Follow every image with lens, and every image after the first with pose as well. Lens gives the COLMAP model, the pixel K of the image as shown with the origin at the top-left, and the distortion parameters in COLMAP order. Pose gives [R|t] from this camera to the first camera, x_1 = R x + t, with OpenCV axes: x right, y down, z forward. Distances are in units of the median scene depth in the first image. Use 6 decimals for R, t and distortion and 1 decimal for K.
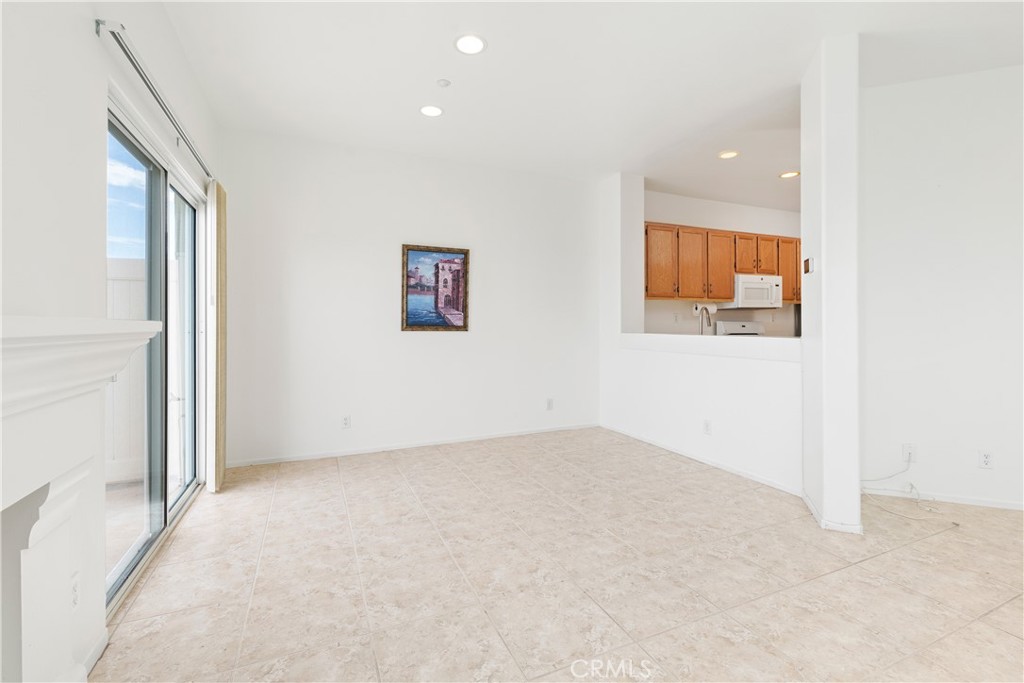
lens RADIAL K [[446.5, 0, 510.1], [0, 446.5, 335.9], [0, 0, 1]] dist [0.008249, -0.004901]
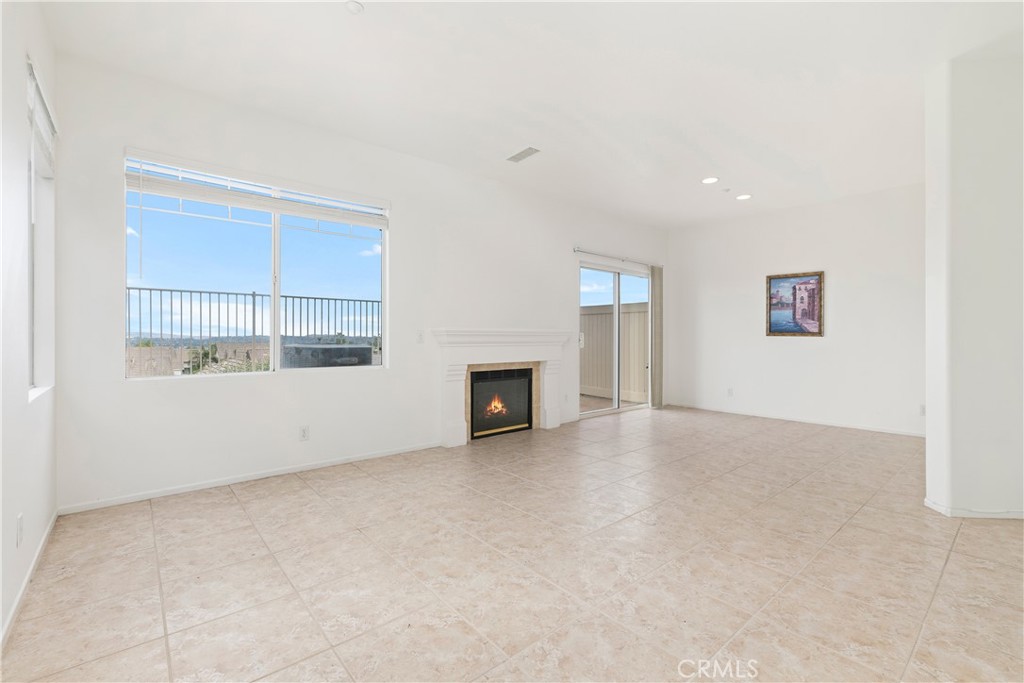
lens RADIAL K [[446.5, 0, 510.1], [0, 446.5, 335.9], [0, 0, 1]] dist [0.008249, -0.004901]
pose [[0.281794, 0.000692, -0.959475, 0.966441], [-0.023891, 0.999695, -0.006295, 0.020145], [0.959177, 0.024697, 0.281725, -0.224908]]
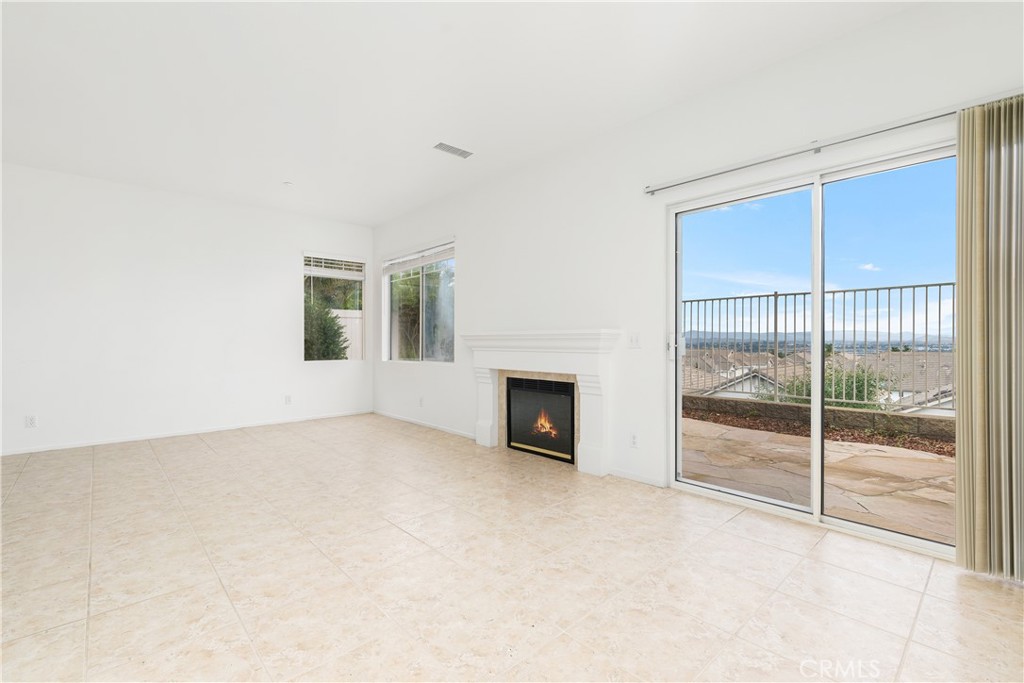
lens RADIAL K [[446.5, 0, 510.1], [0, 446.5, 335.9], [0, 0, 1]] dist [0.008249, -0.004901]
pose [[-0.948545, -0.002747, -0.316631, 0.164176], [-0.005743, 0.999947, 0.008529, -0.006782], [0.316591, 0.009908, -0.948510, 1.105480]]
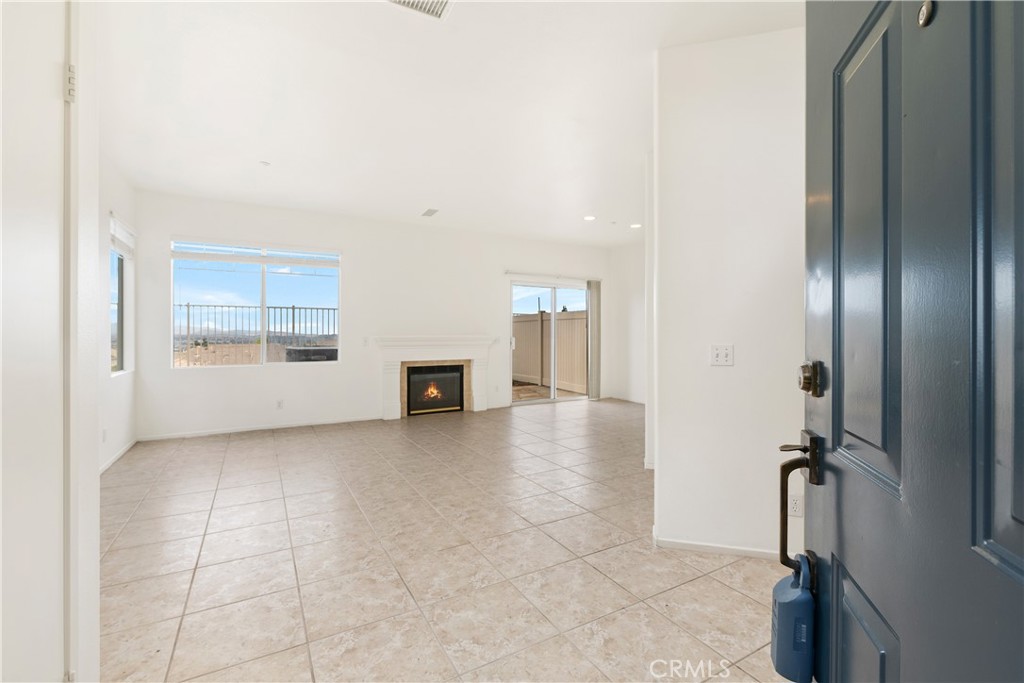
lens RADIAL K [[446.5, 0, 510.1], [0, 446.5, 335.9], [0, 0, 1]] dist [0.008249, -0.004901]
pose [[0.096685, 0.005569, -0.995299, 1.461733], [-0.021976, 0.999753, 0.003459, -0.016240], [0.995072, 0.021539, 0.096784, 0.223157]]
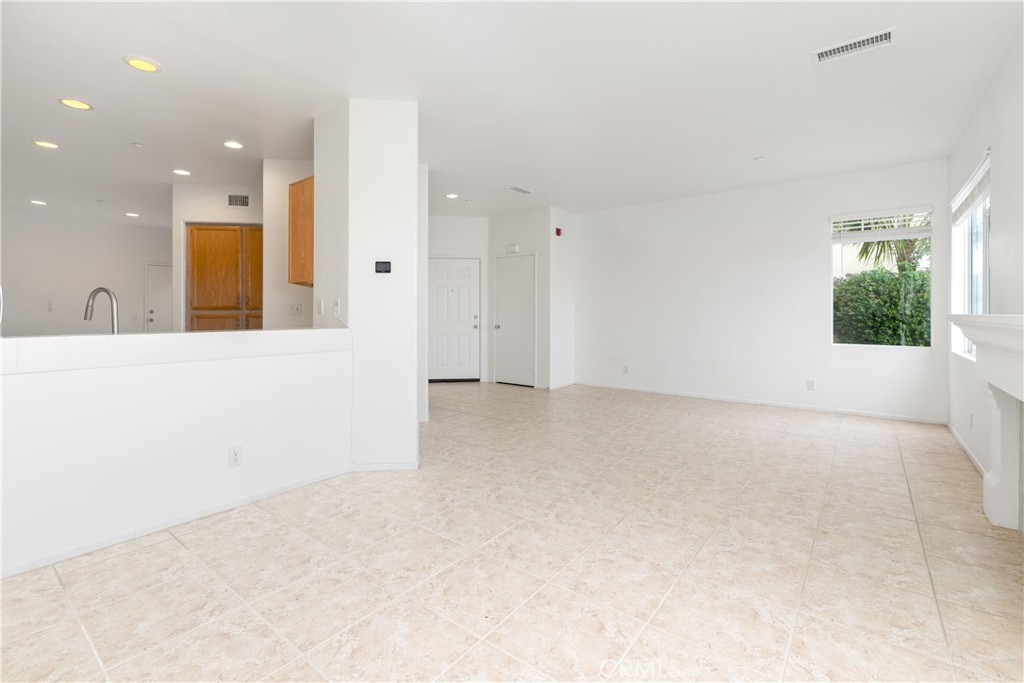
lens RADIAL K [[446.5, 0, 510.1], [0, 446.5, 335.9], [0, 0, 1]] dist [0.008249, -0.004901]
pose [[-0.467274, -0.040021, 0.883206, -0.384573], [0.021243, 0.998178, 0.056470, -0.024806], [-0.883857, 0.045150, -0.465573, 0.878539]]
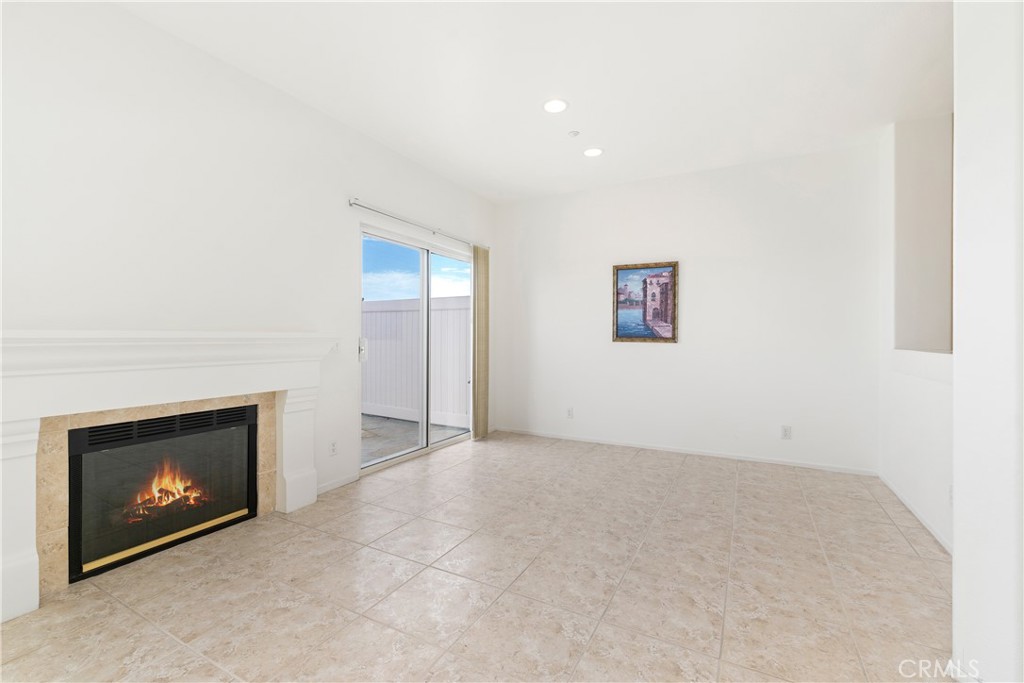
lens RADIAL K [[446.5, 0, 510.1], [0, 446.5, 335.9], [0, 0, 1]] dist [0.008249, -0.004901]
pose [[0.610234, 0.004338, -0.792209, 0.529337], [-0.023129, 0.999656, -0.012342, -0.004798], [0.791883, 0.025855, 0.610125, 0.094418]]
